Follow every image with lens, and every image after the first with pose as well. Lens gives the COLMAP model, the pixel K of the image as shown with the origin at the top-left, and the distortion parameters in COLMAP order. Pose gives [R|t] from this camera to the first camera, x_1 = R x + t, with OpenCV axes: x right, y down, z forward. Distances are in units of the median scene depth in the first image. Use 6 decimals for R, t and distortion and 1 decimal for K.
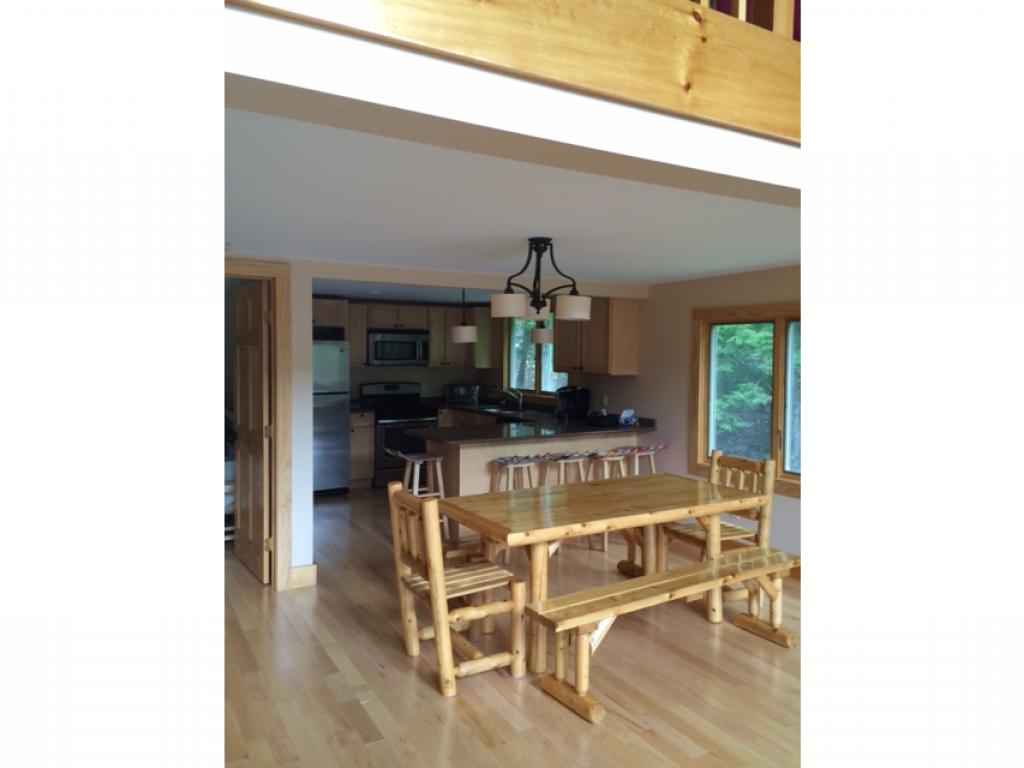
lens RADIAL K [[636.5, 0, 513.0], [0, 636.5, 380.3], [0, 0, 1]] dist [0.064238, -0.096570]
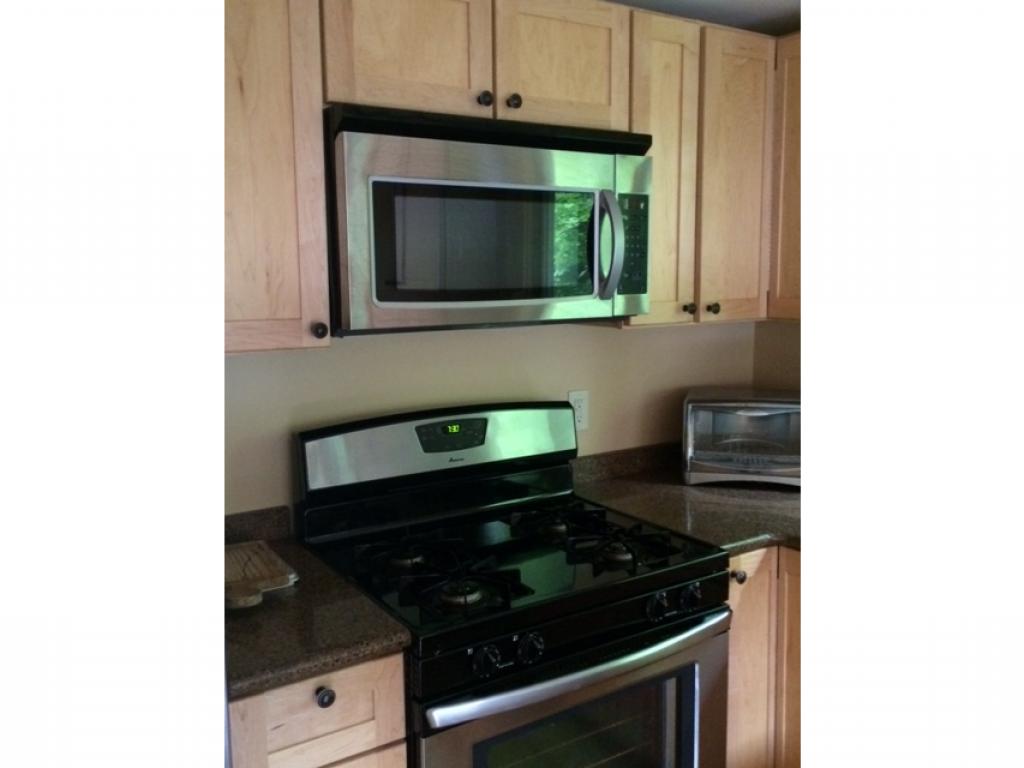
lens RADIAL K [[814.8, 0, 515.0], [0, 814.8, 377.3], [0, 0, 1]] dist [0.067710, -0.116340]
pose [[0.998906, -0.029857, 0.035998, -0.279294], [0.026927, 0.996486, 0.079310, -0.041372], [-0.038240, -0.078253, 0.996200, 1.161462]]
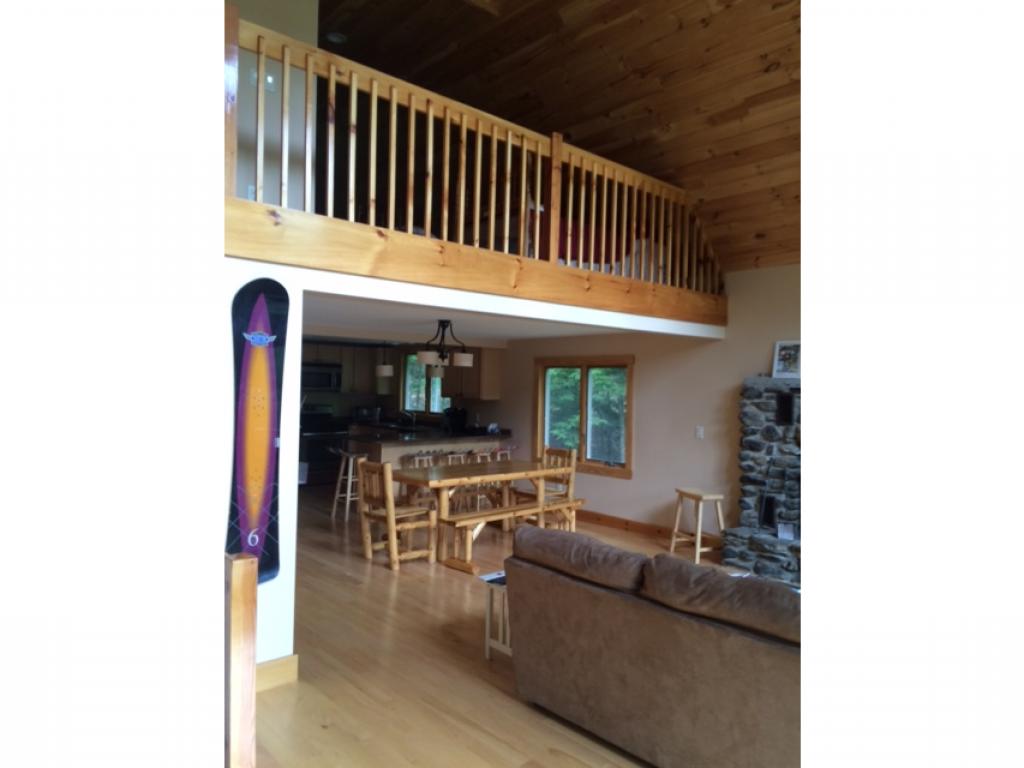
lens RADIAL K [[636.5, 0, 513.0], [0, 636.5, 380.3], [0, 0, 1]] dist [0.064238, -0.096570]
pose [[0.978565, 0.016563, 0.205272, -0.089346], [-0.006978, 0.998855, -0.047332, 0.018251], [-0.205821, 0.044885, 0.977560, -0.512747]]
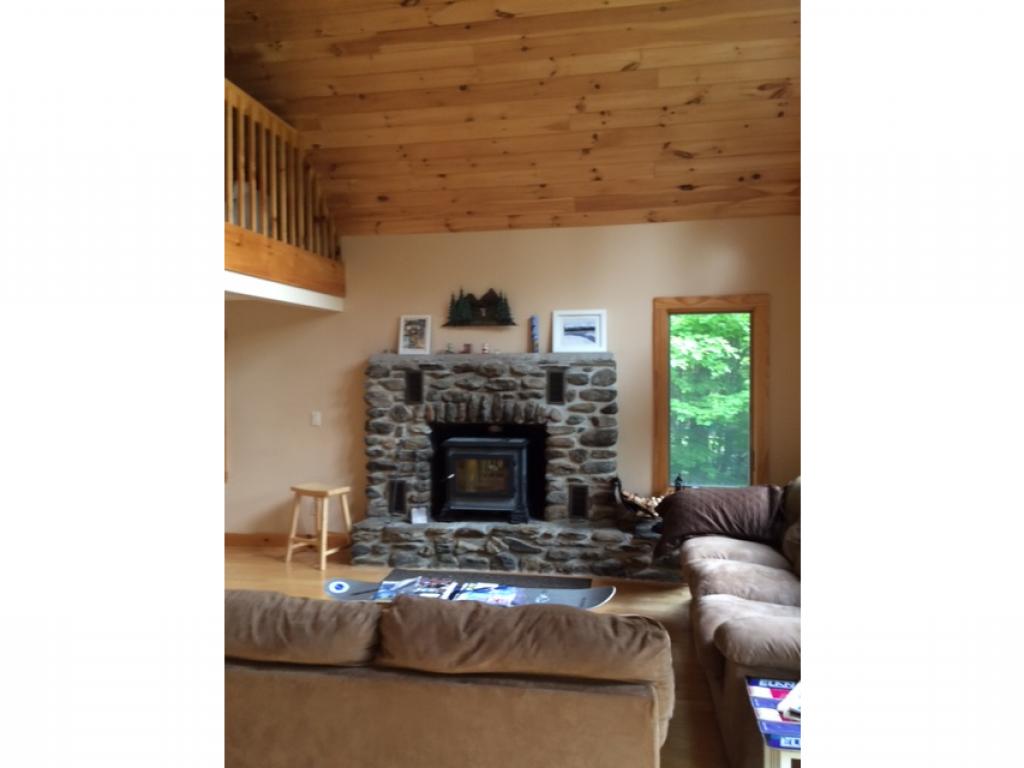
lens RADIAL K [[636.5, 0, 513.0], [0, 636.5, 380.3], [0, 0, 1]] dist [0.064238, -0.096570]
pose [[0.631398, -0.026271, 0.775014, -0.105599], [0.045329, 0.998967, -0.003067, 0.011719], [-0.774133, 0.037067, 0.631937, -0.316080]]
